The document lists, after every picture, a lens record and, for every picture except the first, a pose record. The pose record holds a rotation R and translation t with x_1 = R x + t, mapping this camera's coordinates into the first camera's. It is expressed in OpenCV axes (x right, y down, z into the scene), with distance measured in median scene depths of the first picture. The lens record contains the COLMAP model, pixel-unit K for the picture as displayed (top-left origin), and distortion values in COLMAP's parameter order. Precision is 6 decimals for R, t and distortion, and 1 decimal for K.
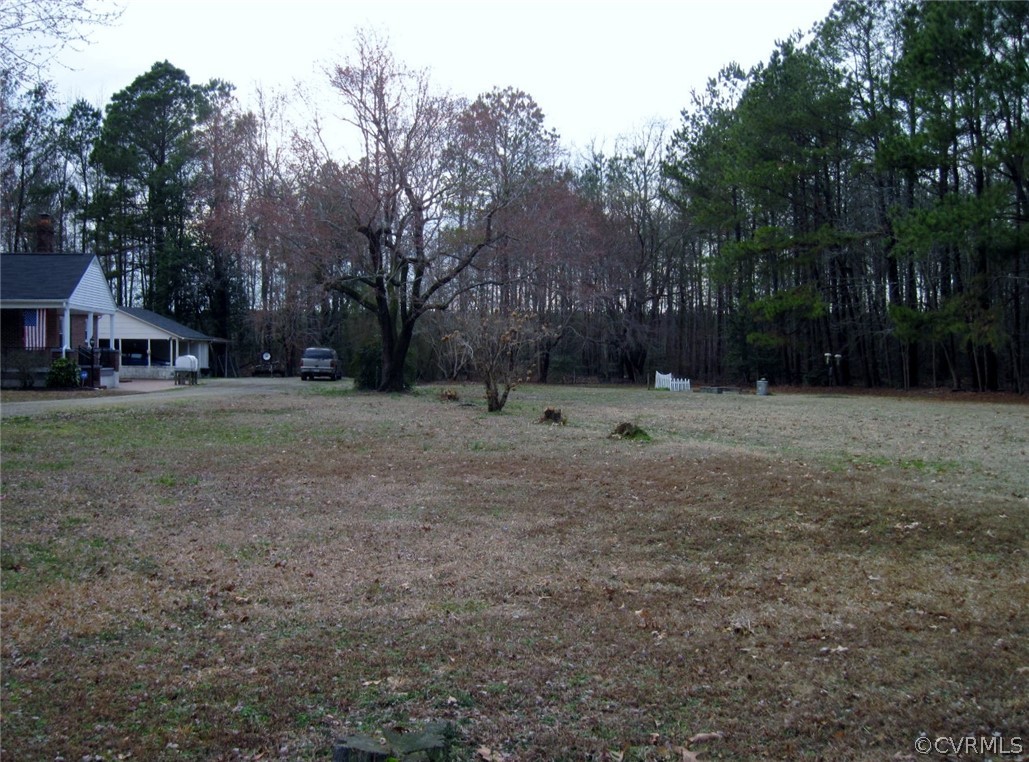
lens RADIAL K [[1074.4, 0, 506.1], [0, 1074.4, 378.6], [0, 0, 1]] dist [-0.101980, 0.000000]
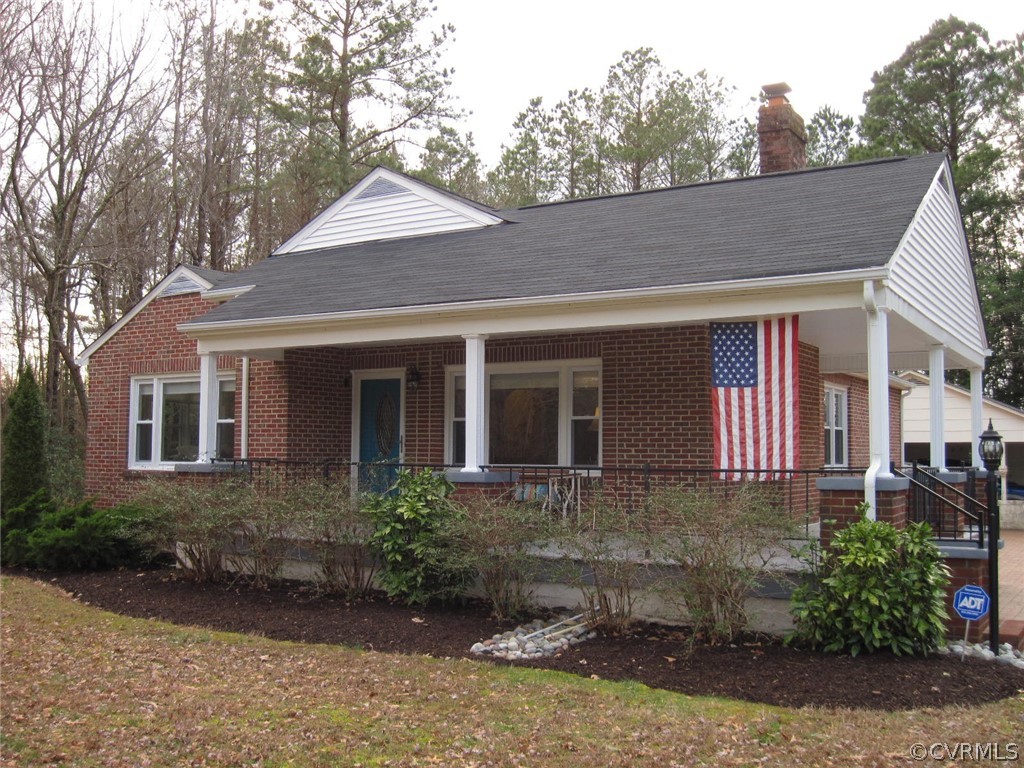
lens RADIAL K [[1069.2, 0, 478.0], [0, 1069.2, 378.5], [0, 0, 1]] dist [-0.101980, 0.000000]
pose [[0.770924, -0.043379, -0.635448, -0.156444], [-0.021752, 0.995303, -0.094334, -0.012119], [0.636556, 0.086546, 0.766359, 0.354662]]
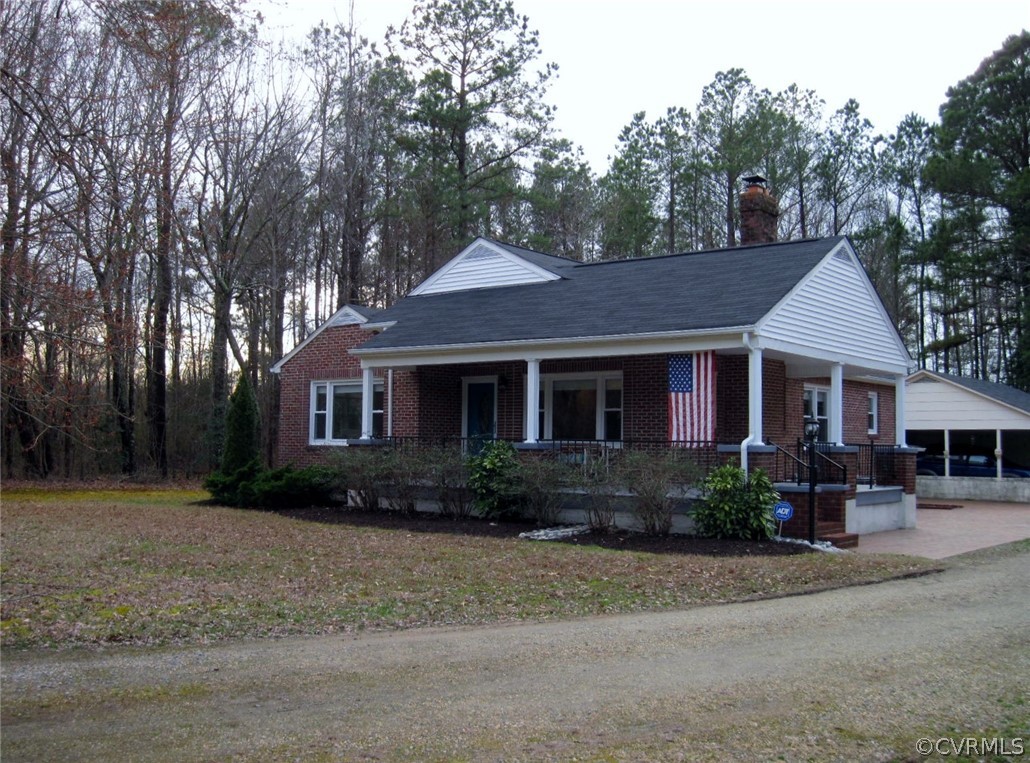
lens RADIAL K [[1075.4, 0, 450.3], [0, 1075.4, 388.9], [0, 0, 1]] dist [-0.101980, 0.000000]
pose [[0.672286, -0.031521, -0.739621, -0.086165], [-0.030698, 0.997047, -0.070395, -0.007856], [0.739655, 0.070031, 0.669333, 0.293528]]
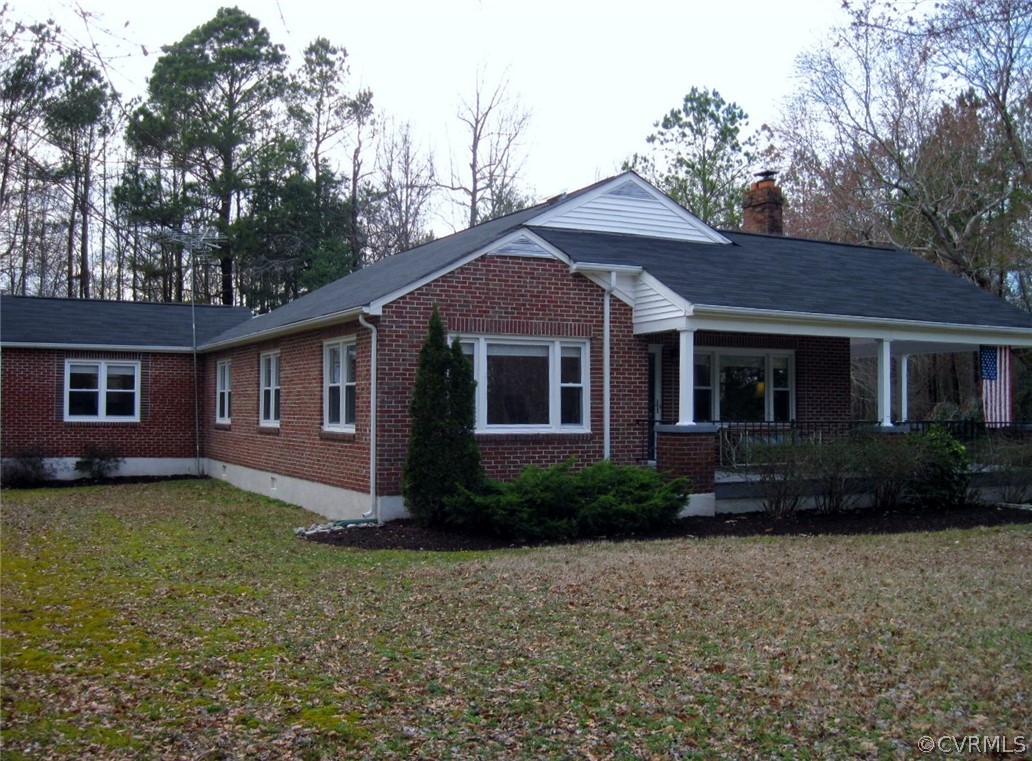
lens RADIAL K [[1077.5, 0, 522.0], [0, 1077.5, 387.3], [0, 0, 1]] dist [-0.101980, 0.000000]
pose [[0.937434, 0.007670, 0.348080, -0.394667], [0.008266, 0.998985, -0.044275, -0.012093], [-0.348066, 0.044382, 0.936419, 0.282096]]
